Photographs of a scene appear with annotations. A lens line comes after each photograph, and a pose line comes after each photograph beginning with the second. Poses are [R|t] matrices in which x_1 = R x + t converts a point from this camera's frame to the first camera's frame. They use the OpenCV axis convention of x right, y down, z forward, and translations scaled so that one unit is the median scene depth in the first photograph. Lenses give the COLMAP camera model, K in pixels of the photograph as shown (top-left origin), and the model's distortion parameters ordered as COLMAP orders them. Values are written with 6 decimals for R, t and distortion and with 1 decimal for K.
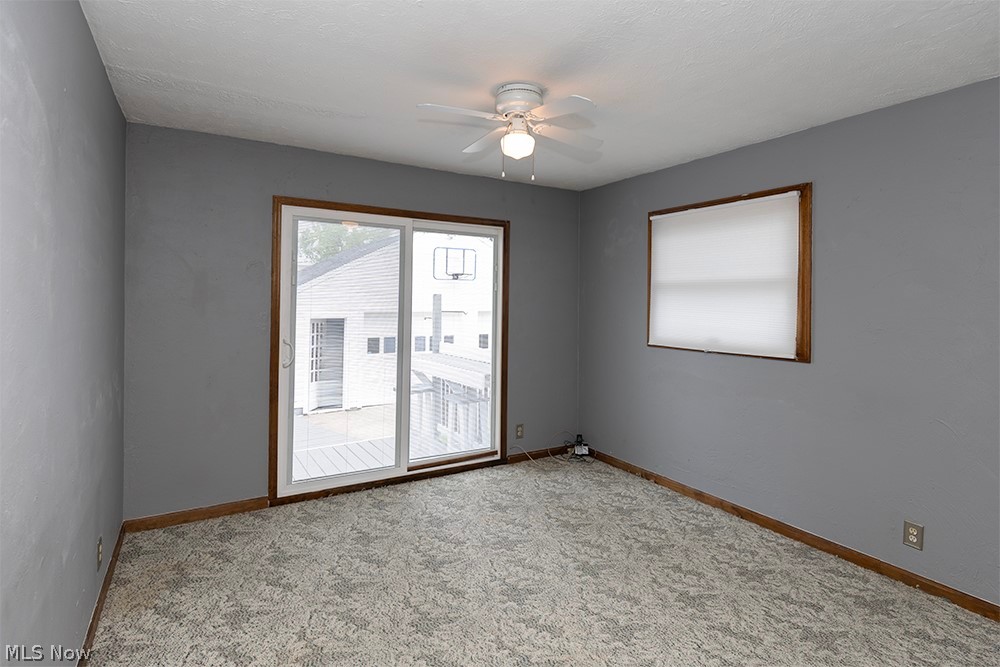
lens RADIAL K [[518.7, 0, 502.7], [0, 518.7, 295.0], [0, 0, 1]] dist [0.015036, -0.000833]
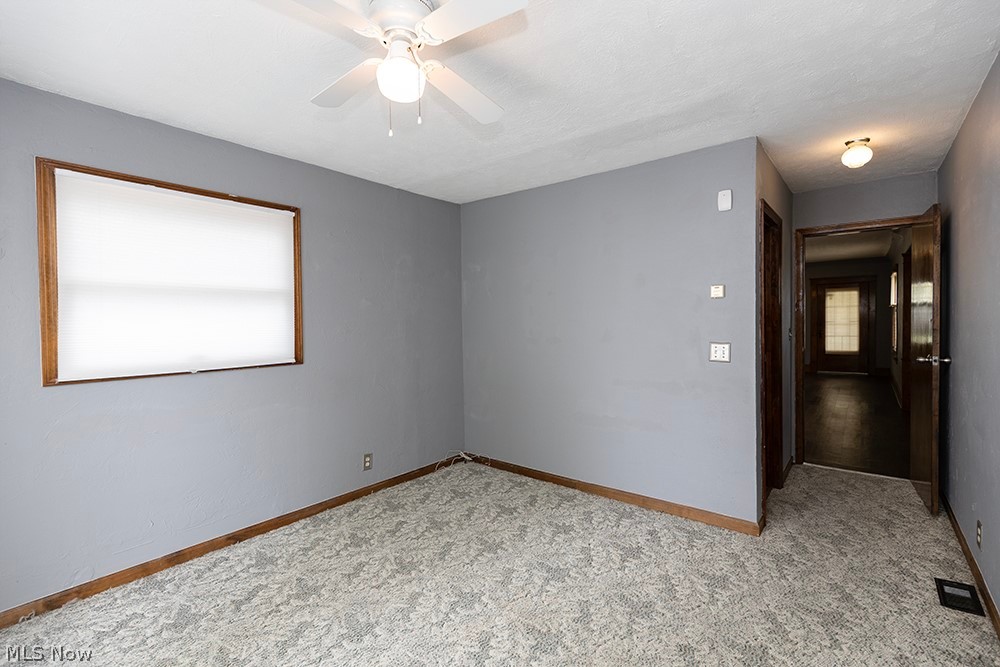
lens RADIAL K [[450.2, 0, 510.0], [0, 450.2, 332.6], [0, 0, 1]] dist [0.003775, 0.000051]
pose [[-0.358974, -0.027411, 0.932945, -0.474814], [0.002332, 0.999539, 0.030265, 0.028876], [-0.933345, 0.013040, -0.358745, 0.854791]]
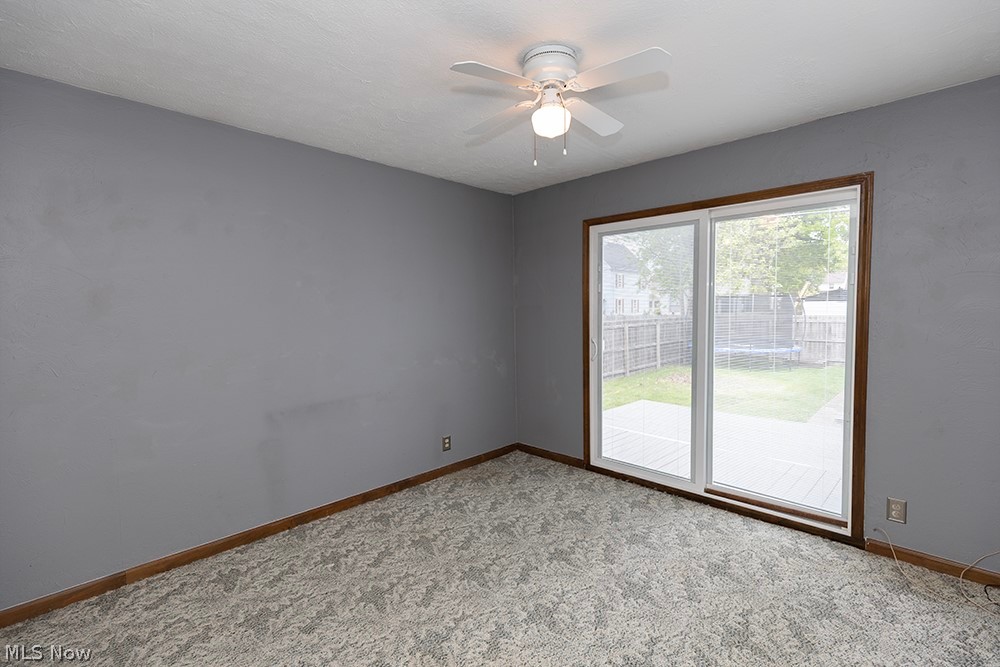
lens RADIAL K [[466.1, 0, 508.0], [0, 466.1, 331.7], [0, 0, 1]] dist [0.006324, -0.000525]
pose [[0.243877, 0.035253, -0.969165, 0.612834], [0.021573, 0.998895, 0.041763, 0.022833], [0.969566, -0.031093, 0.242847, 0.574048]]
